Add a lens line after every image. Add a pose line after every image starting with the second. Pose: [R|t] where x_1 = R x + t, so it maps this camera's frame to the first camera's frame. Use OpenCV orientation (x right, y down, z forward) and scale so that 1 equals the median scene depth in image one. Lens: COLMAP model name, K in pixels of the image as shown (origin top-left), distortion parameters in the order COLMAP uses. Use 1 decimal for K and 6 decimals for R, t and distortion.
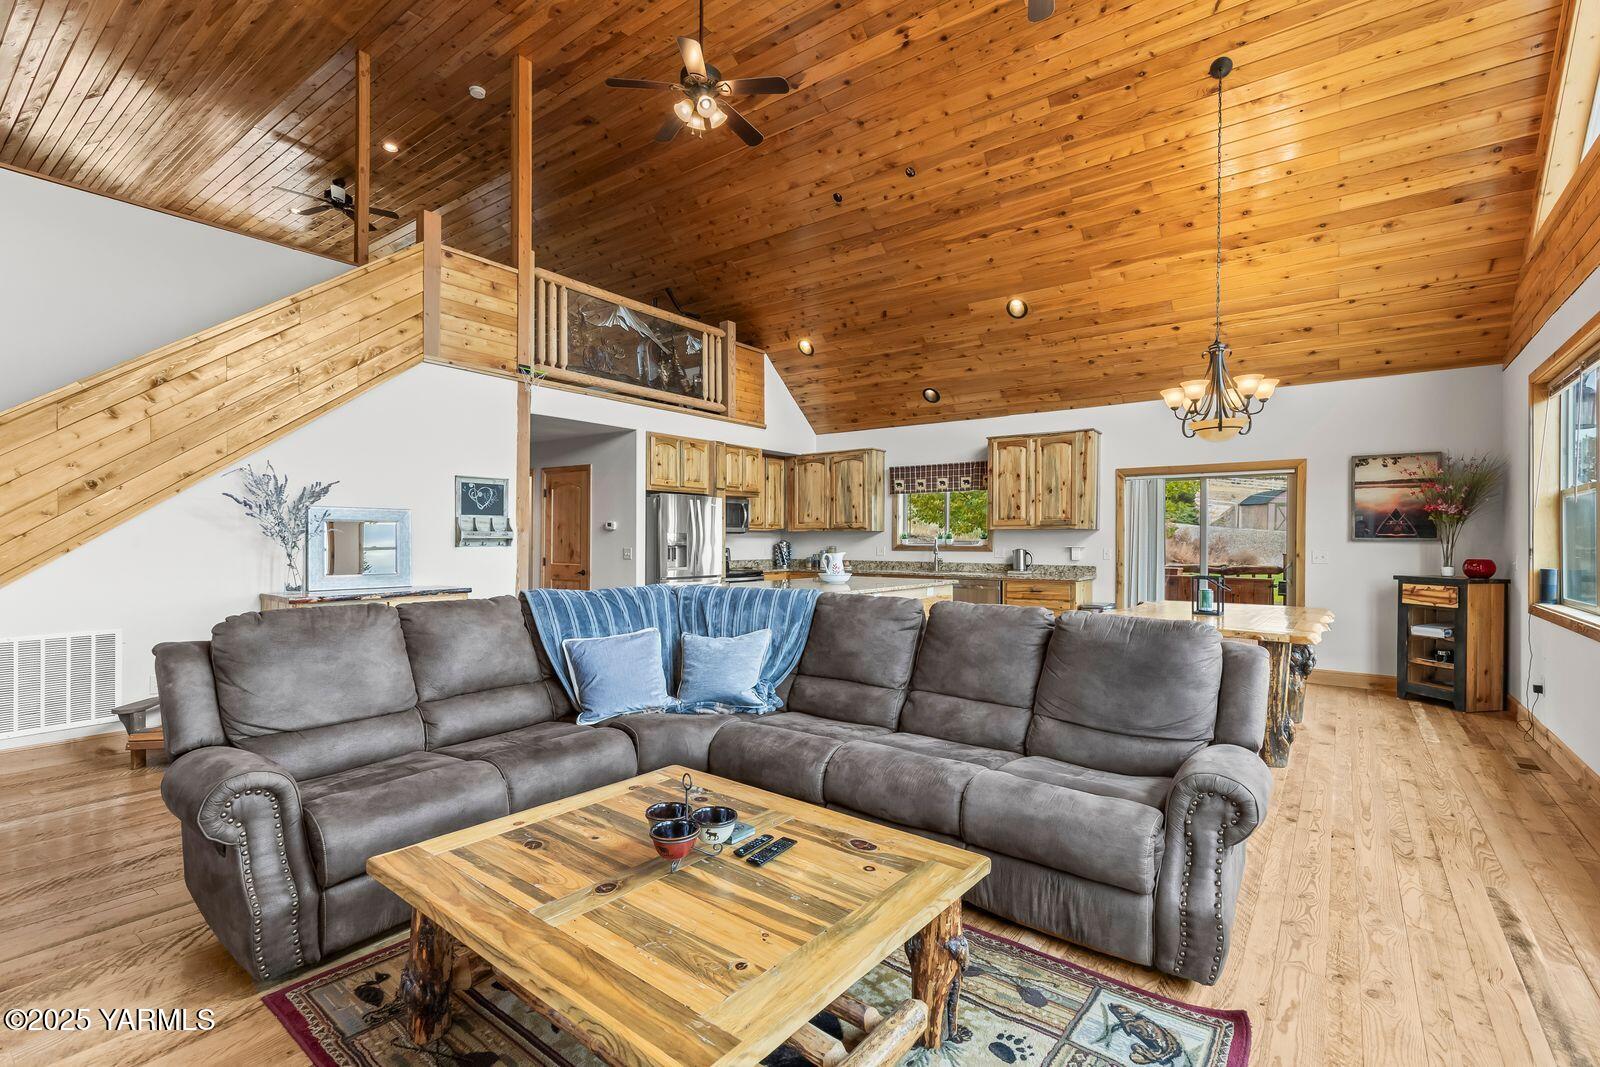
lens RADIAL K [[720.5, 0, 803.6], [0, 720.5, 539.3], [0, 0, 1]] dist [0.006944, -0.000171]
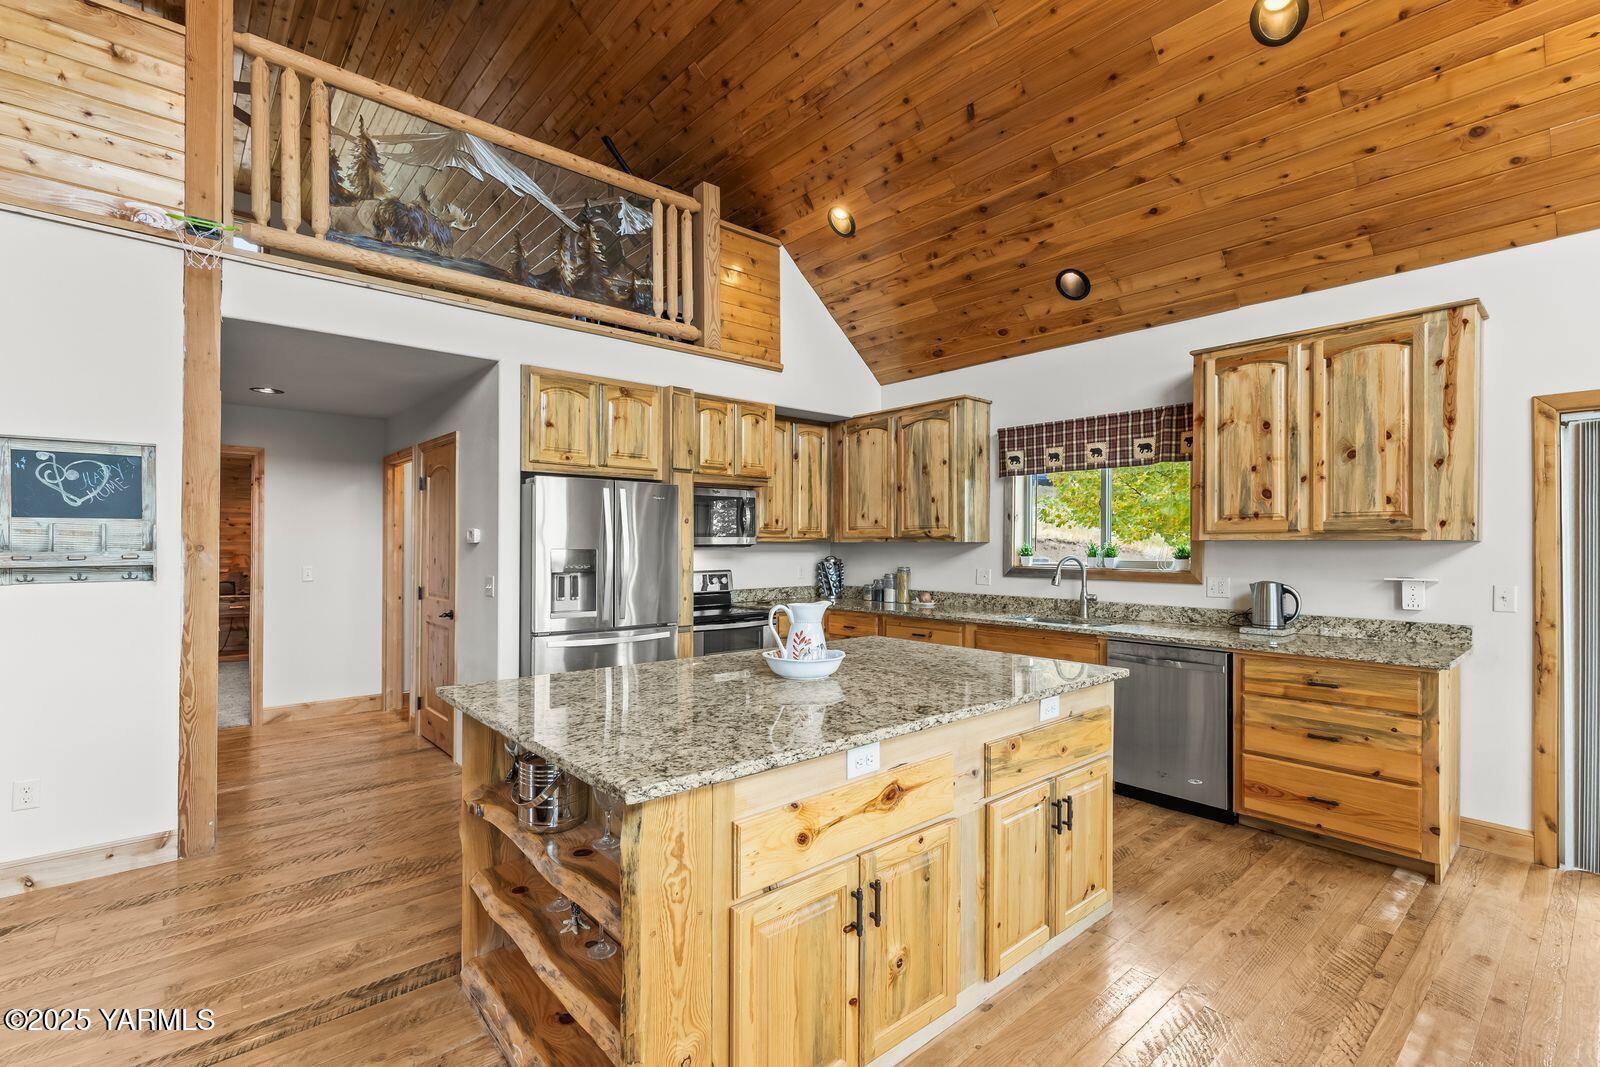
lens RADIAL K [[721.3, 0, 804.9], [0, 721.3, 544.1], [0, 0, 1]] dist [0.005990, -0.000202]
pose [[0.977988, -0.001295, -0.208657, 0.104362], [0.001246, 0.999999, -0.000368, -0.011670], [0.208657, 0.000100, 0.977989, 0.485093]]
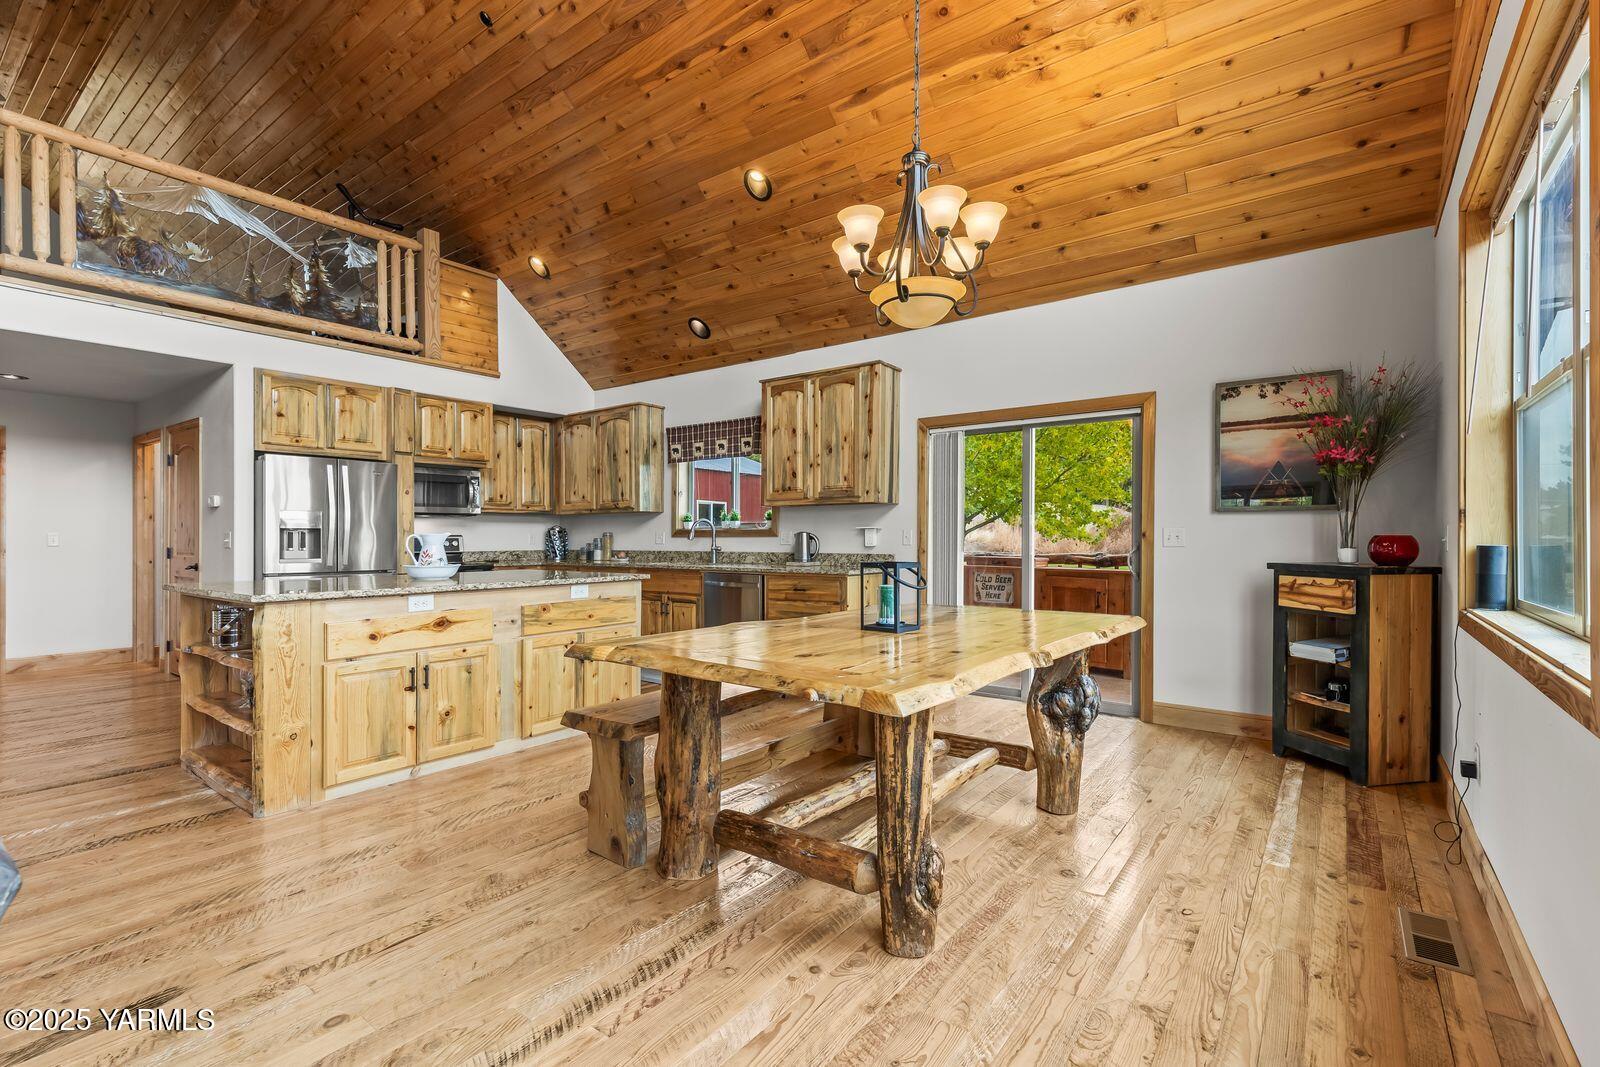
lens RADIAL K [[720.5, 0, 803.6], [0, 720.5, 539.3], [0, 0, 1]] dist [0.006944, -0.000171]
pose [[0.999986, -0.005147, -0.001214, 0.310006], [0.005149, 0.999984, 0.002243, 0.019657], [0.001202, -0.002249, 0.999997, 0.275607]]
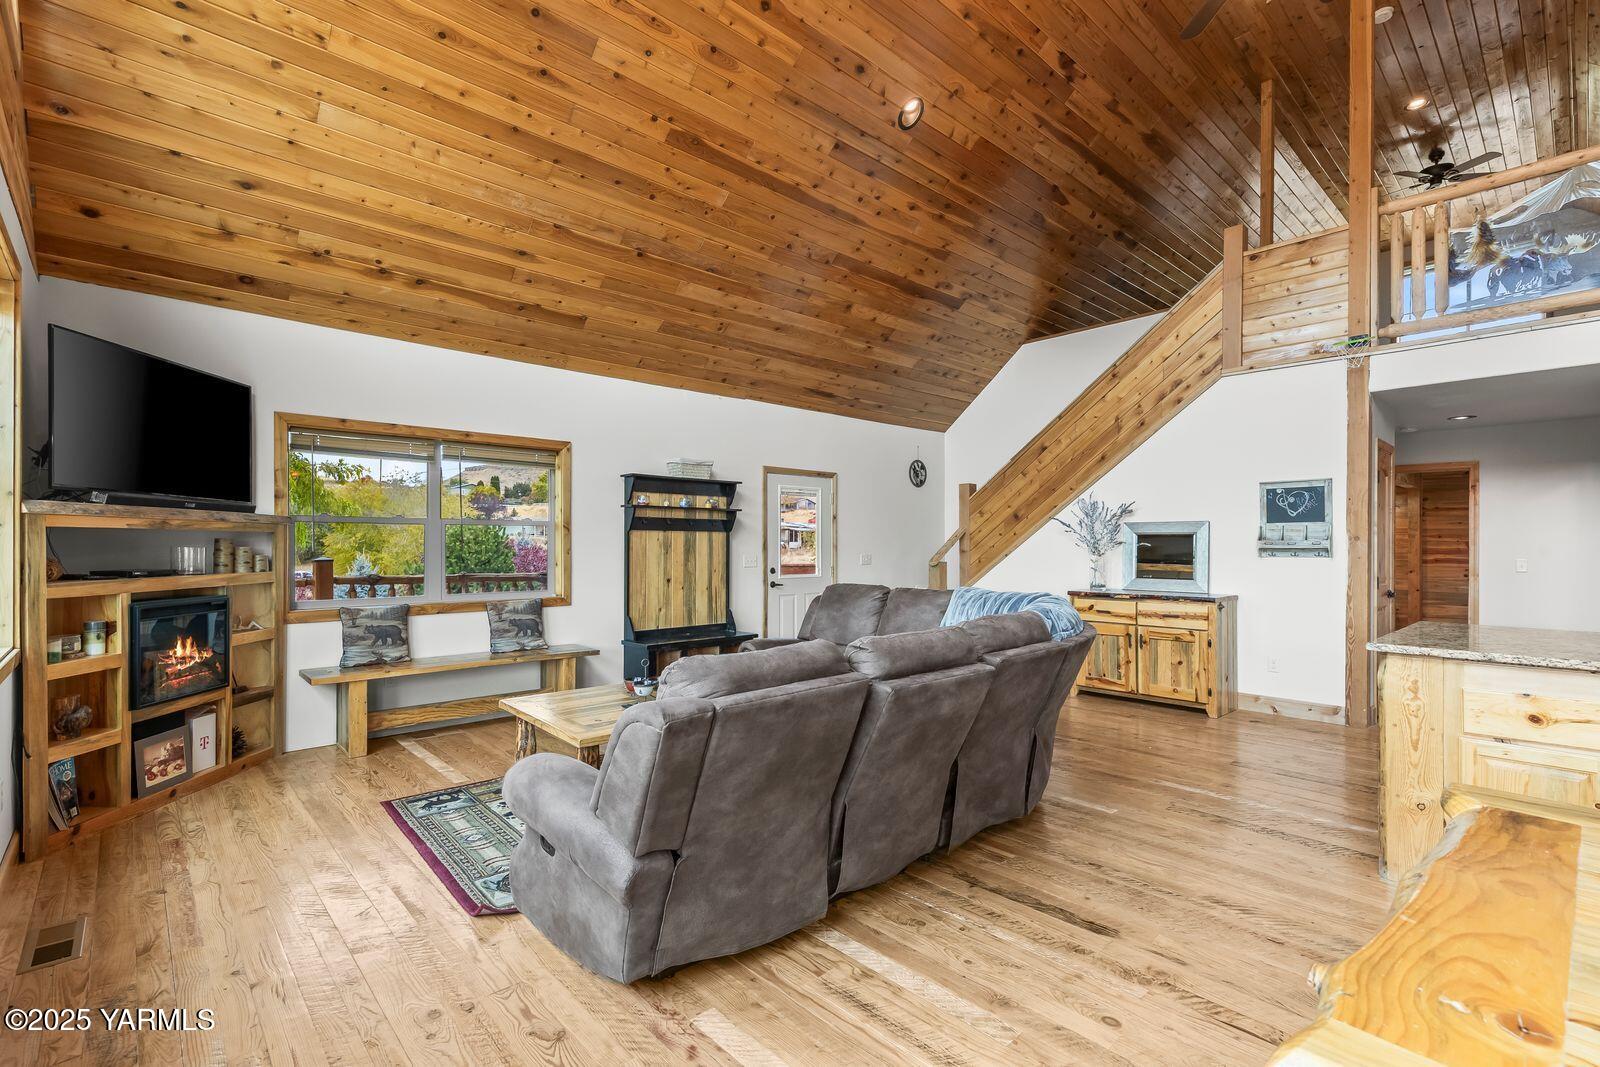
lens RADIAL K [[721.3, 0, 804.9], [0, 721.3, 544.1], [0, 0, 1]] dist [0.005990, -0.000202]
pose [[-0.182050, -0.007509, -0.983261, 0.434409], [-0.003891, 0.999969, -0.006916, 0.001927], [0.983282, 0.002567, -0.182074, 0.435663]]
